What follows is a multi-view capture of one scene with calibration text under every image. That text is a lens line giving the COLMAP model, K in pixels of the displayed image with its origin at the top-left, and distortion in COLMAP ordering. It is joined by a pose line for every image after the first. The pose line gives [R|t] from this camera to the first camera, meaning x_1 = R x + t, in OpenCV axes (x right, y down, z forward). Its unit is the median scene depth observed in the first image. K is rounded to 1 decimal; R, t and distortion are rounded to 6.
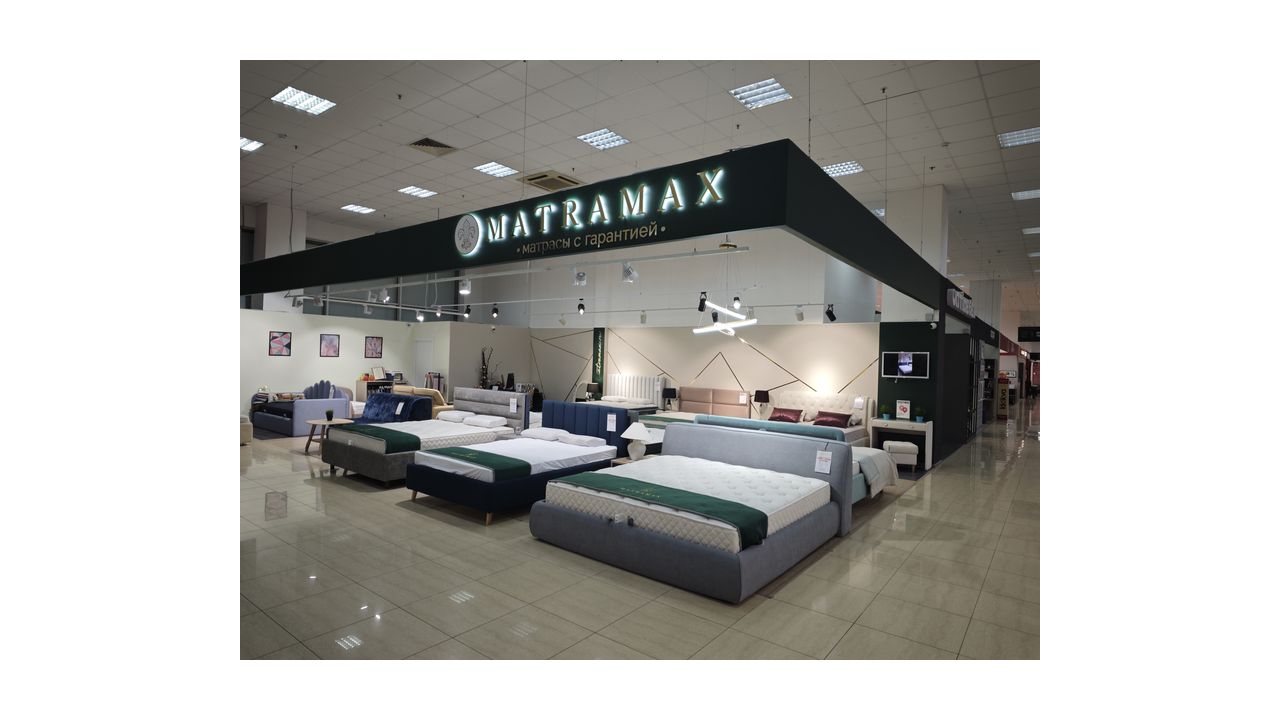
lens RADIAL K [[551.0, 0, 640.0], [0, 551.0, 360.0], [0, 0, 1]] dist [0.022061, -0.000170]
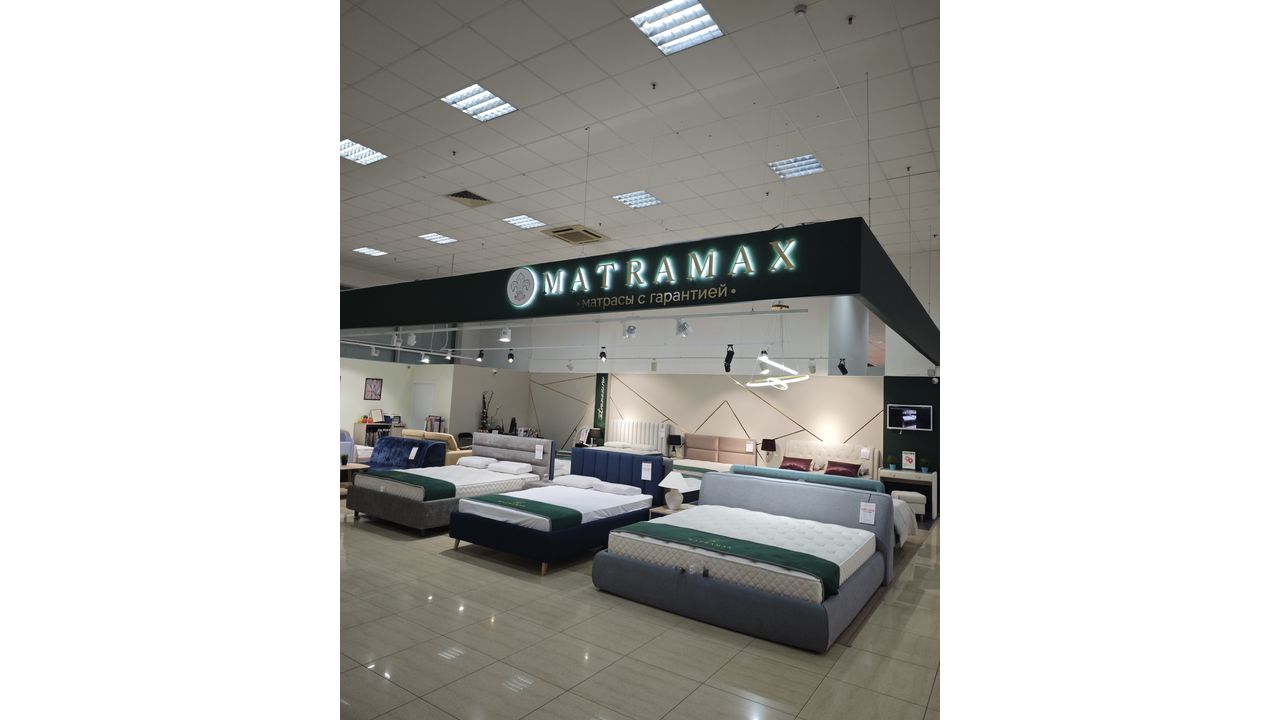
lens RADIAL K [[551.0, 0, 640.0], [0, 551.0, 360.0], [0, 0, 1]] dist [0.022061, -0.000170]
pose [[0.998012, 0.022151, 0.059008, -0.132434], [-0.017522, 0.996813, -0.077828, -0.011975], [-0.060544, 0.076639, 0.995219, -0.029728]]
